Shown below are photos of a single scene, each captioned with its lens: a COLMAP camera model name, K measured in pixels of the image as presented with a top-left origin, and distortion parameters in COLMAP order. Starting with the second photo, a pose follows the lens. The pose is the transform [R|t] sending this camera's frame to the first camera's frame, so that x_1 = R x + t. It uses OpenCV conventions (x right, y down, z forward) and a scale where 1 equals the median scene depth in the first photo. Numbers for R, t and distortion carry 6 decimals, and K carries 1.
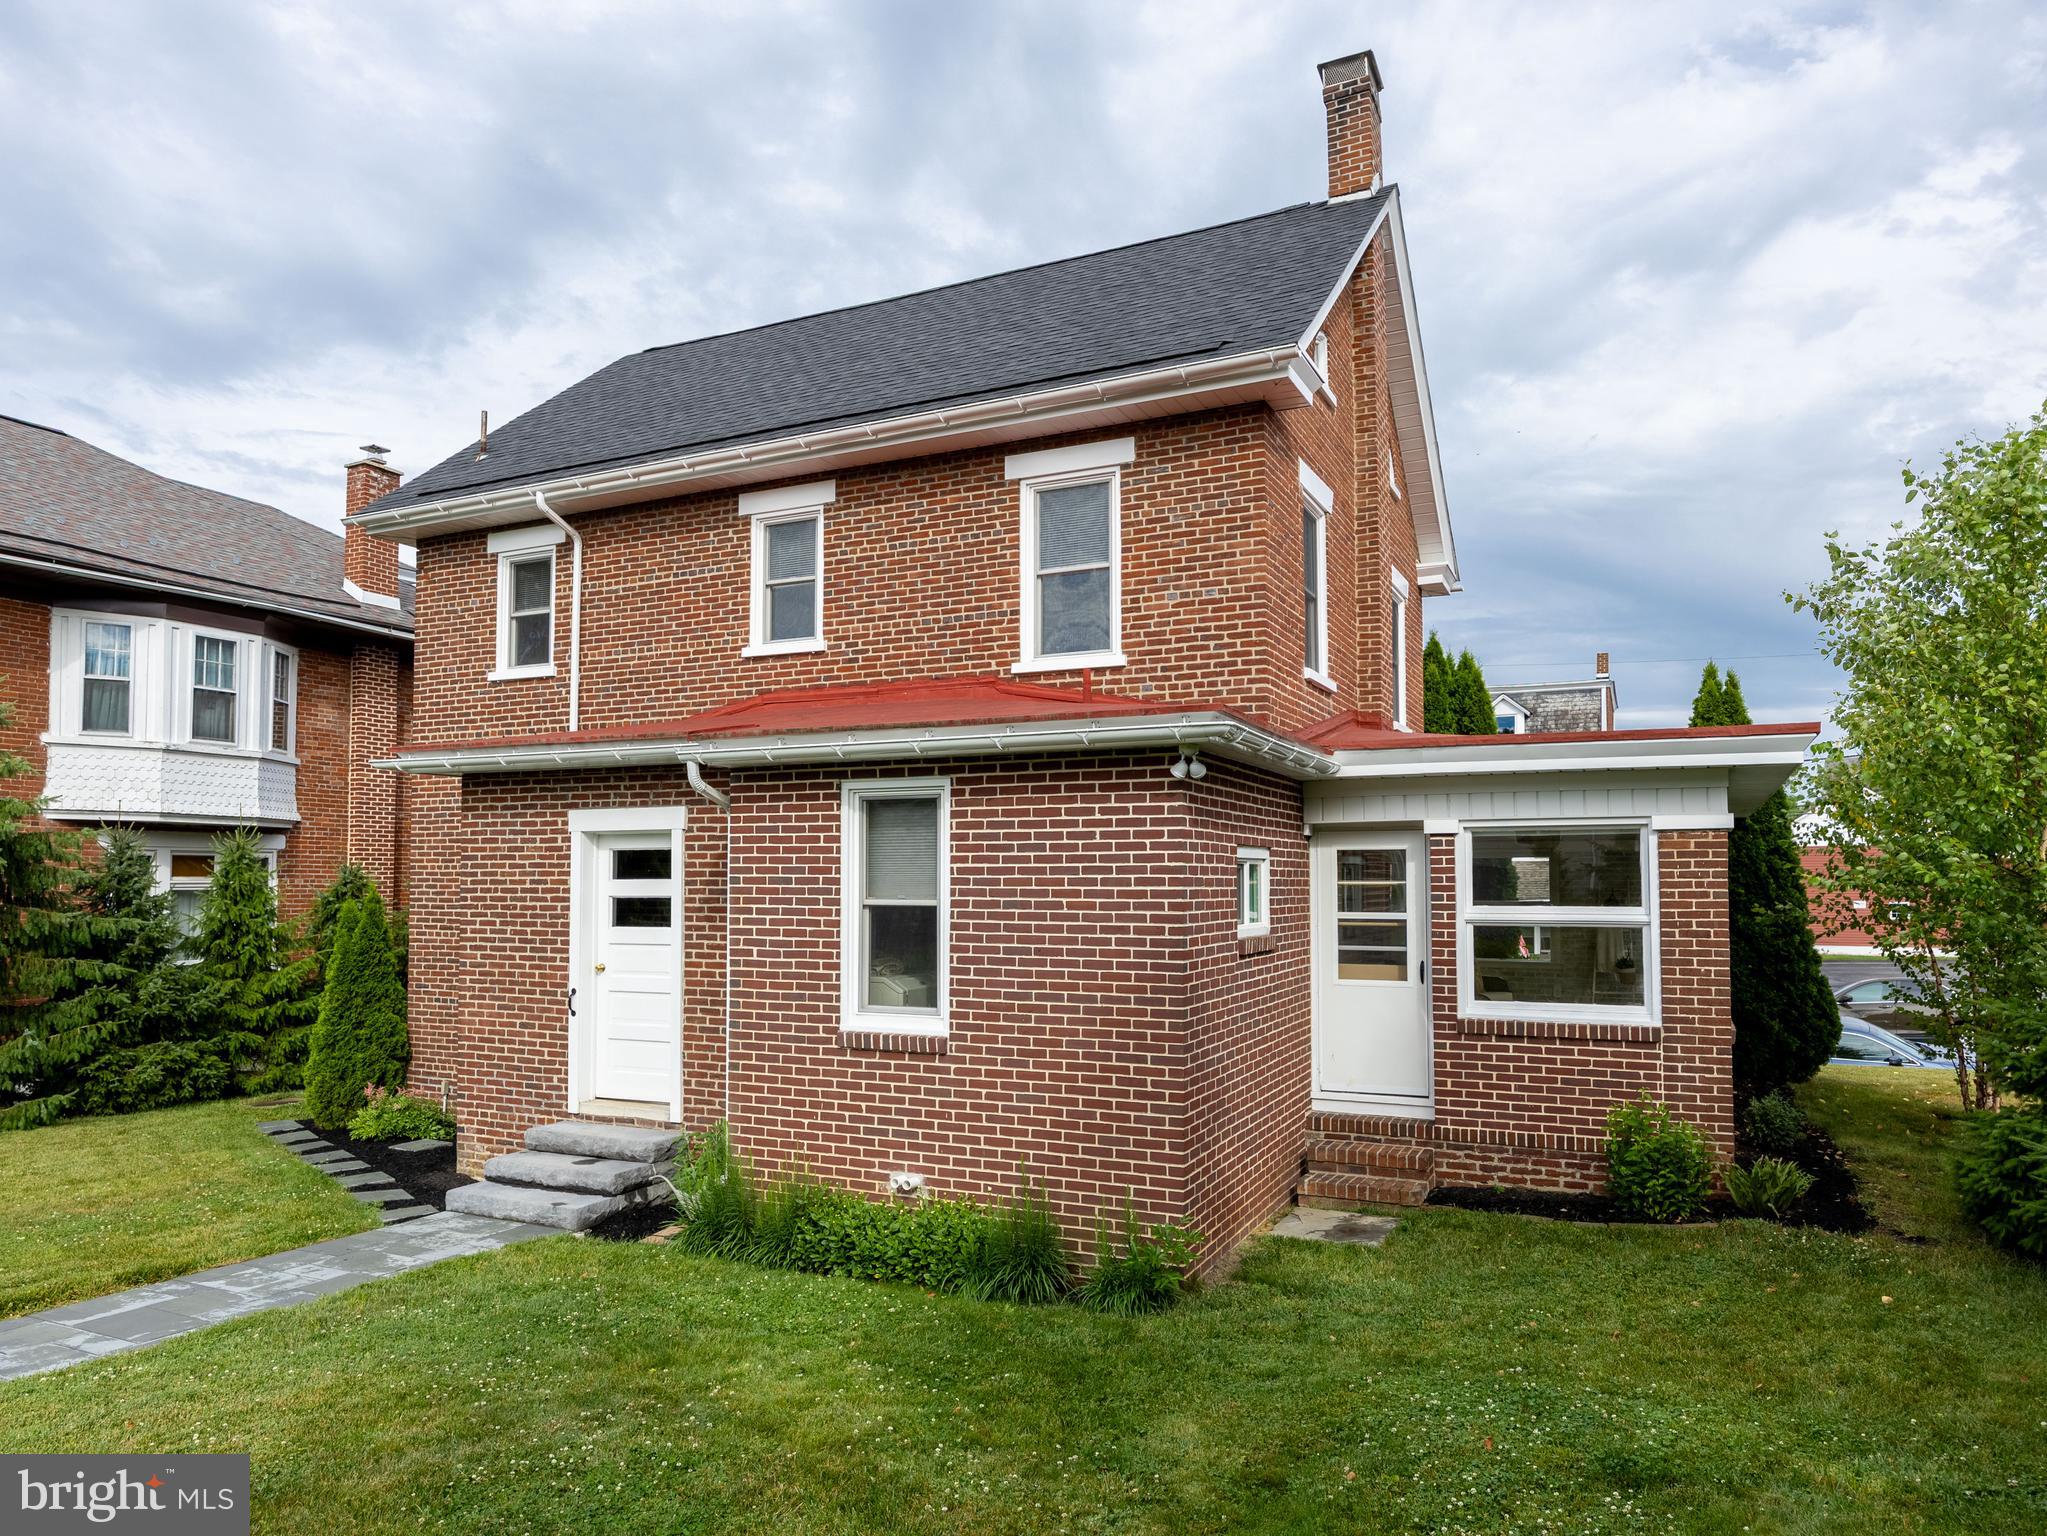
lens RADIAL K [[1209.3, 0, 1021.7], [0, 1209.3, 787.3], [0, 0, 1]] dist [-0.006745, 0.000755]
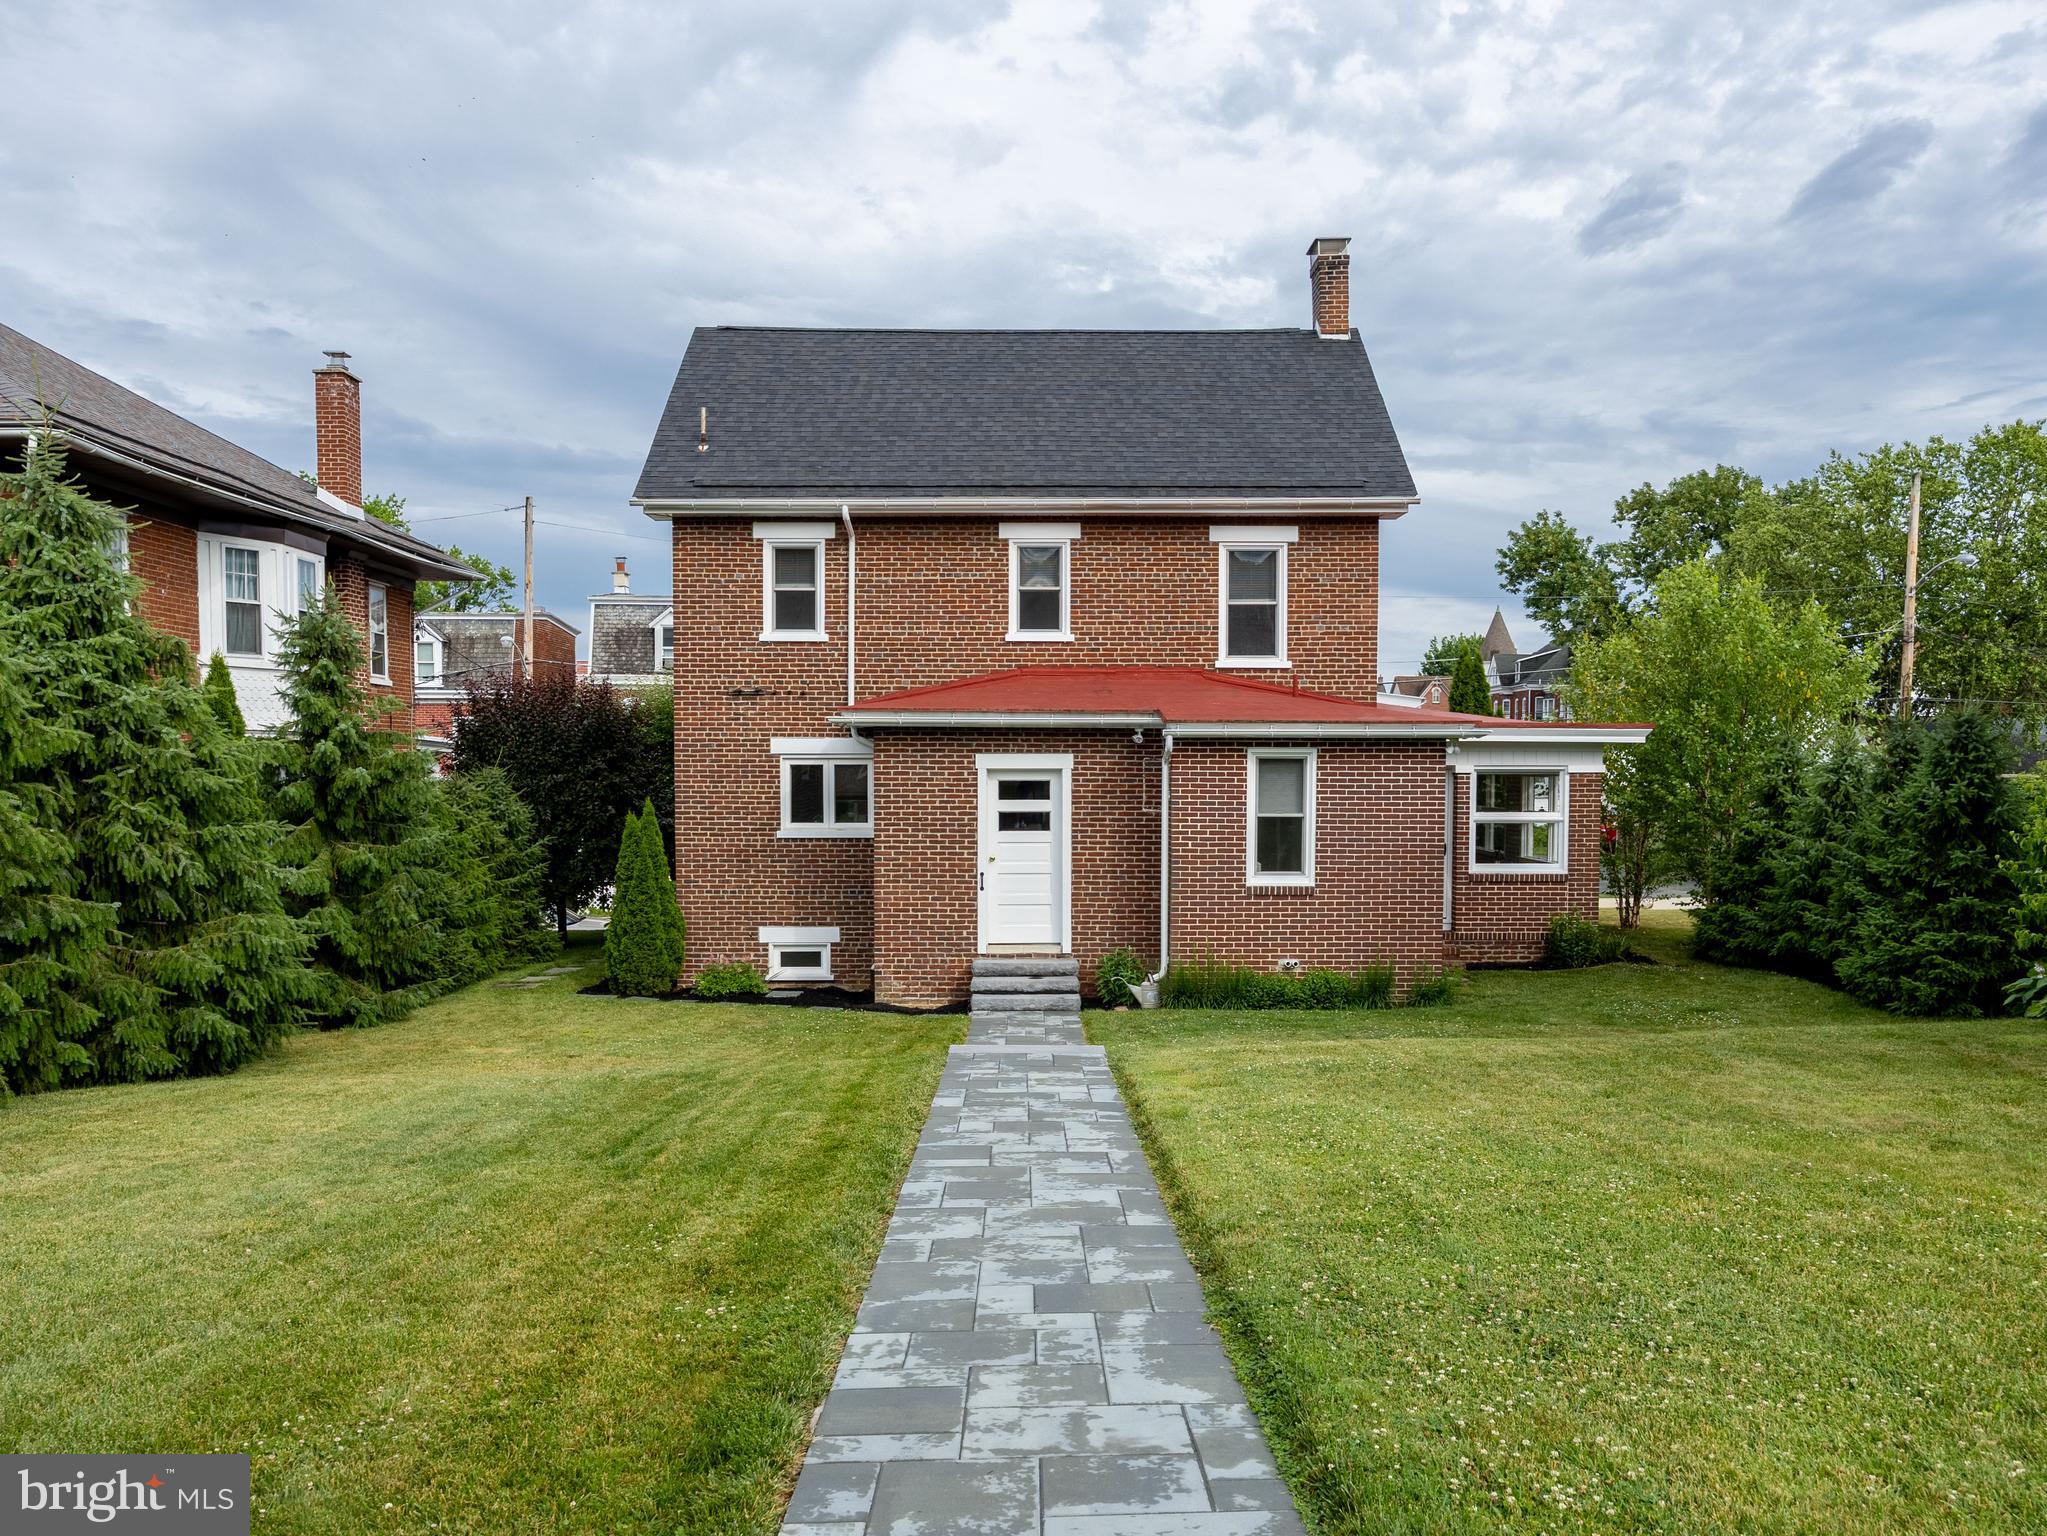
lens RADIAL K [[1377.7, 0, 1026.2], [0, 1377.7, 758.2], [0, 0, 1]] dist [-0.010795, -0.001727]
pose [[0.920089, 0.005568, 0.391670, -0.990902], [-0.032312, 0.997570, 0.061724, -0.083760], [-0.390374, -0.069447, 0.918033, -0.592338]]
